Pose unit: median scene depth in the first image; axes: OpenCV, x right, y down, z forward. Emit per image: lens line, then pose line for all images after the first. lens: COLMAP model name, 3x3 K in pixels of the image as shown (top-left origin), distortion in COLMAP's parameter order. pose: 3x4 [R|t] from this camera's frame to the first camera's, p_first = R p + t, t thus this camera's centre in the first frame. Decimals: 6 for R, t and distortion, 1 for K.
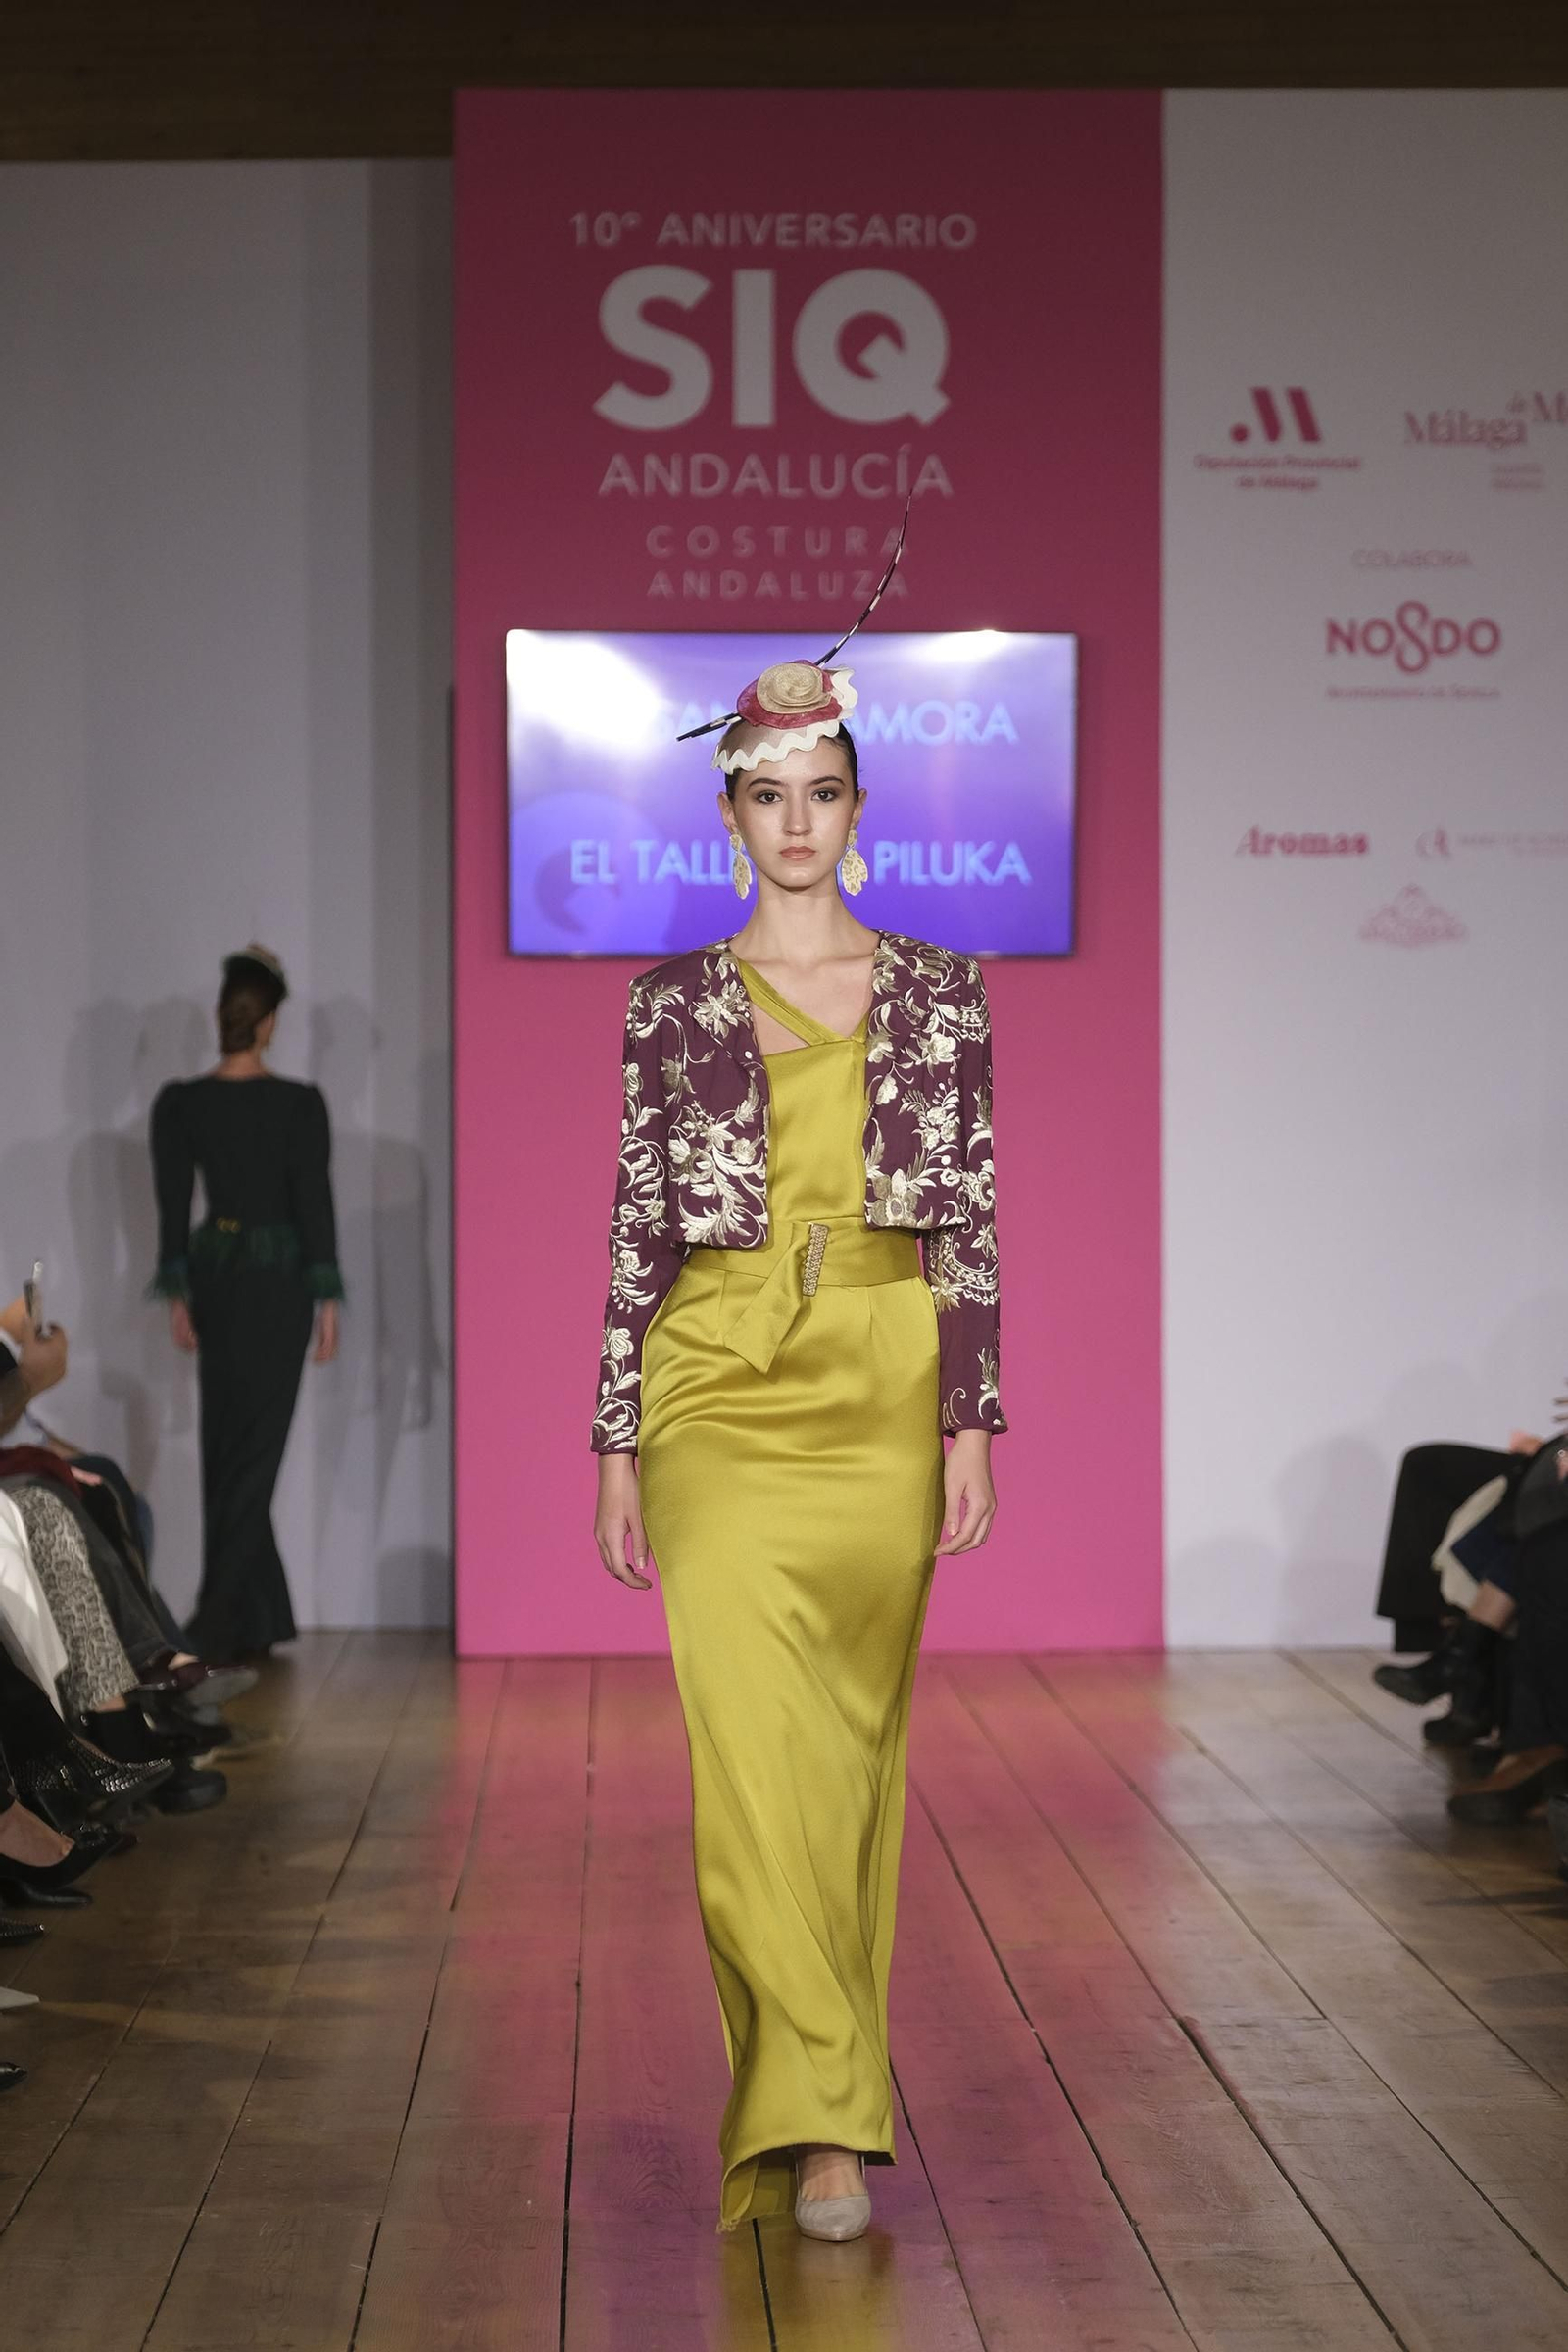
lens RADIAL K [[10122.4, 0, 785.7], [0, 10122.4, 1219.2], [0, 0, 1]] dist [0.410150, 0.000000]
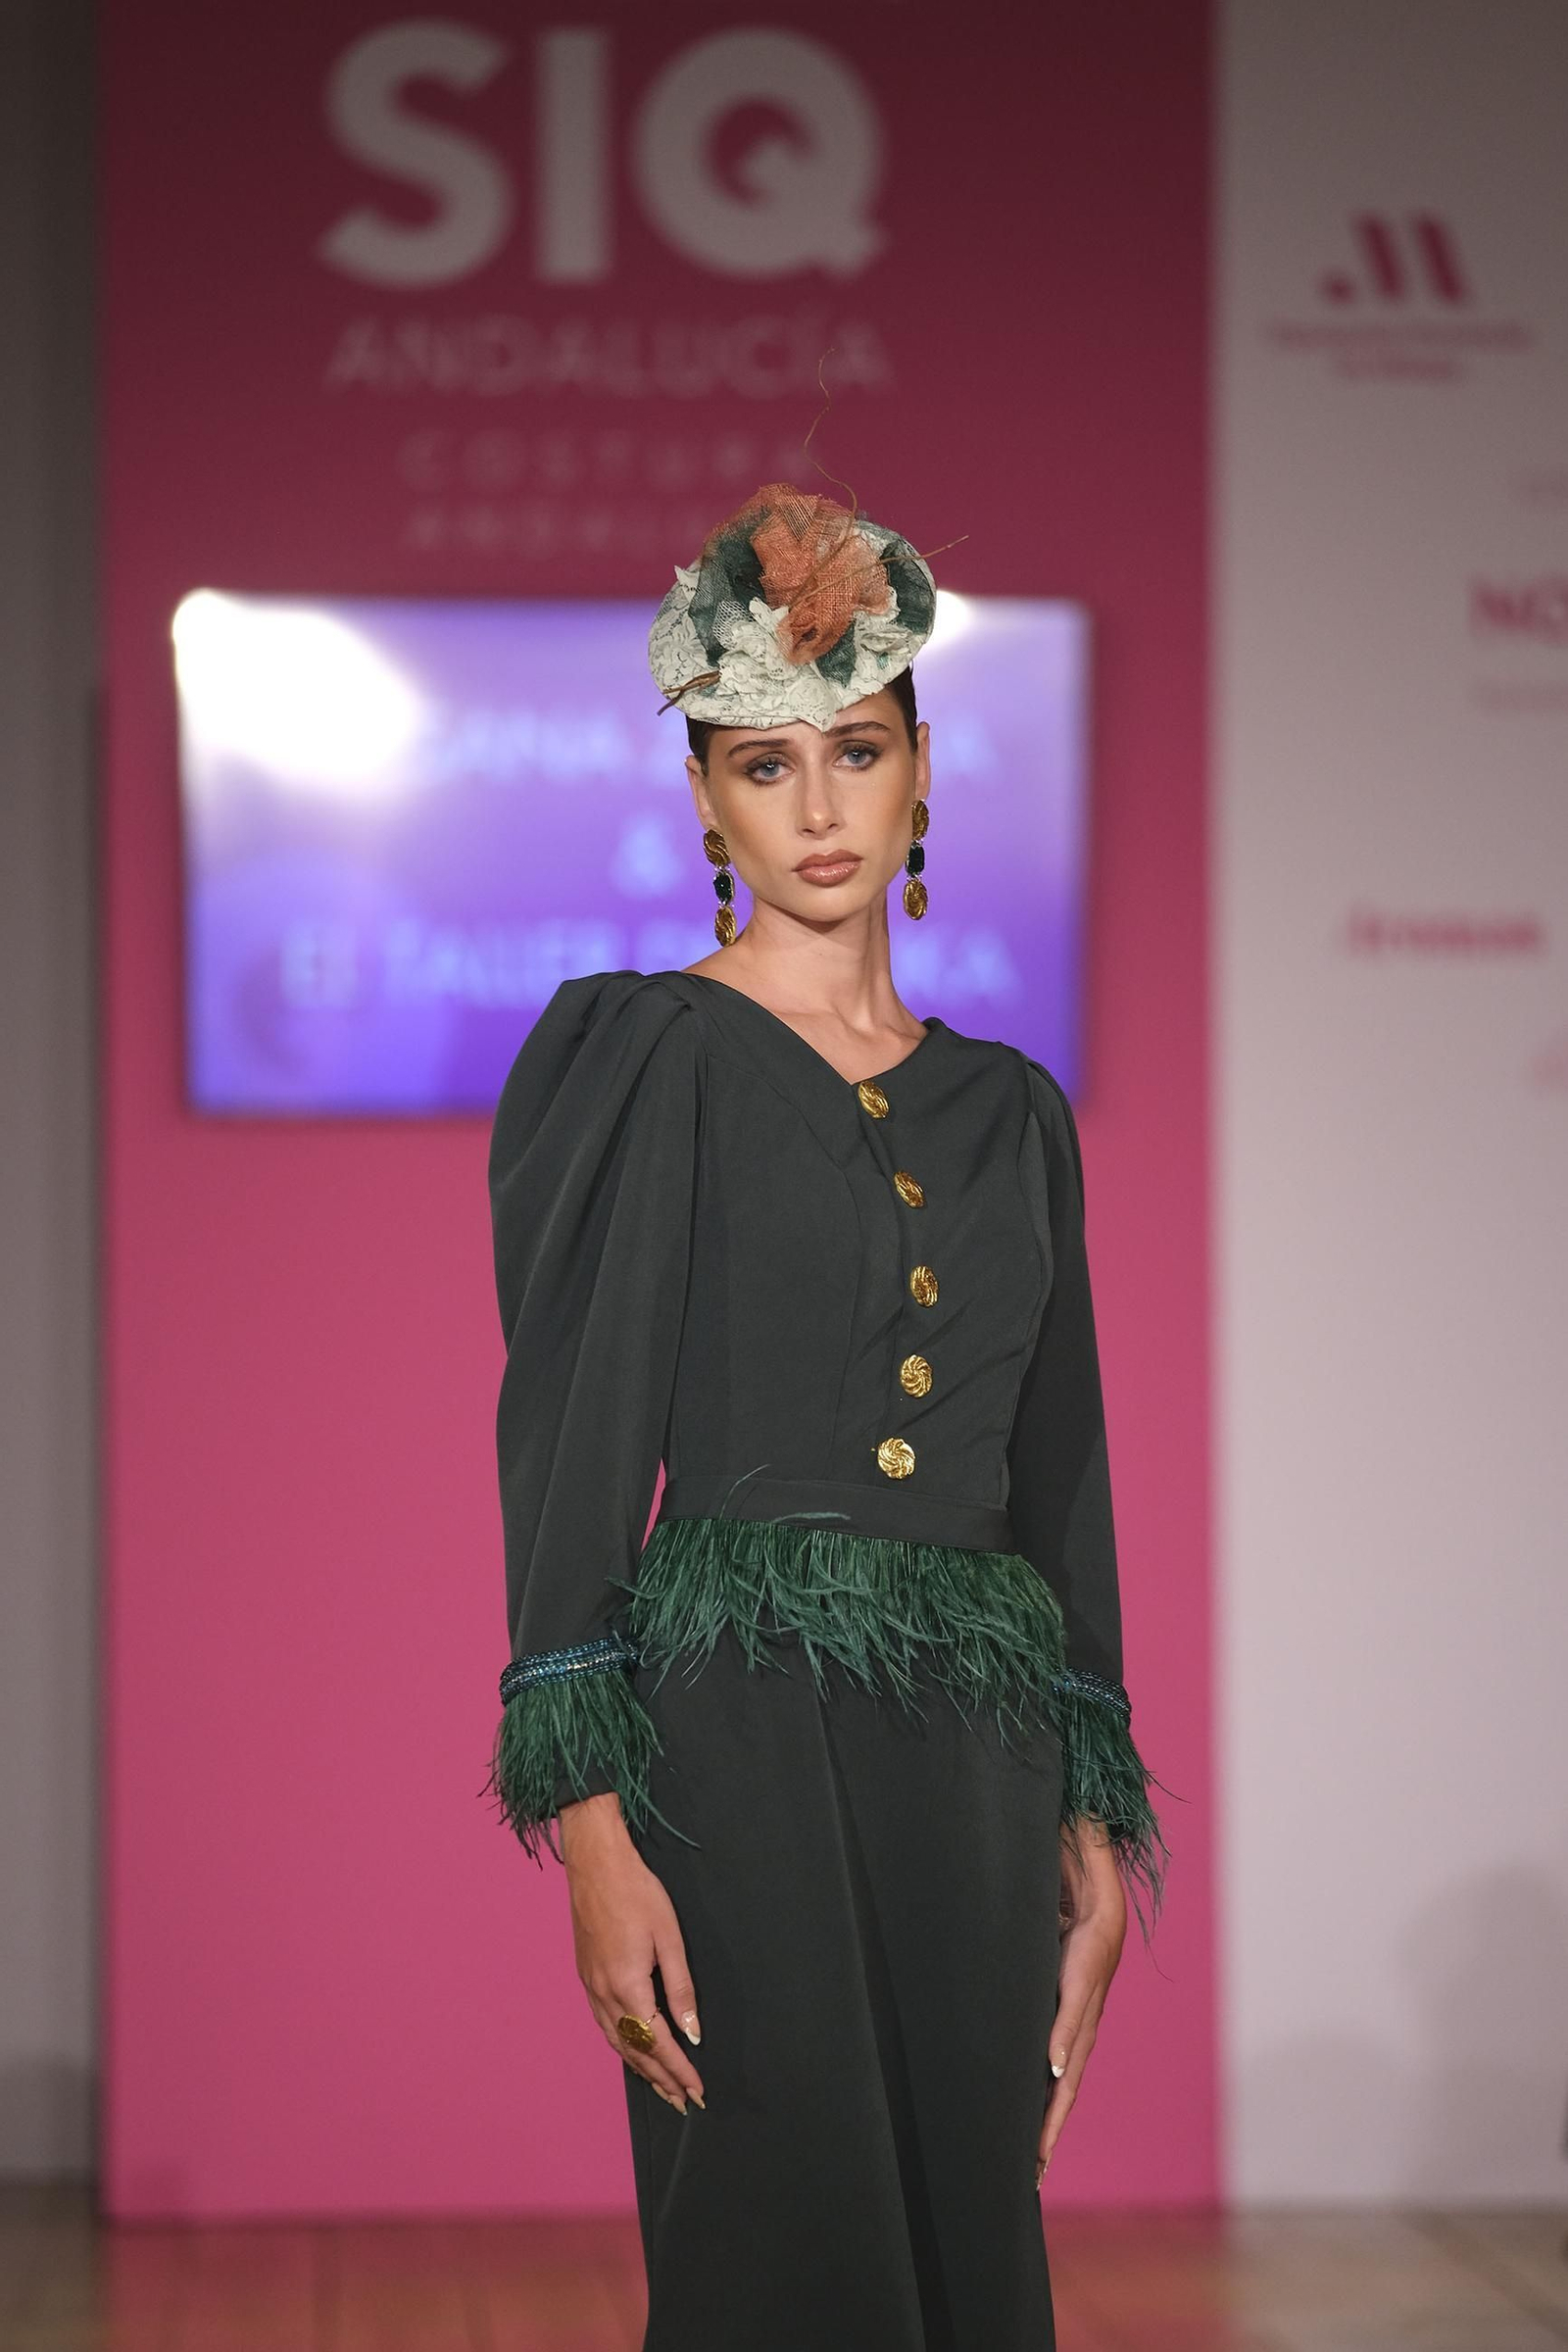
lens RADIAL K [[10387.8, 0, 791.2], [0, 10387.8, 1172.0], [0, 0, 1]] dist [0.424480, 0.000000]
pose [[0.999358, -0.004011, 0.035615, -0.012981], [0.005213, 0.999417, -0.033727, -0.000295], [-0.035459, 0.033891, 0.998796, 0.351029]]
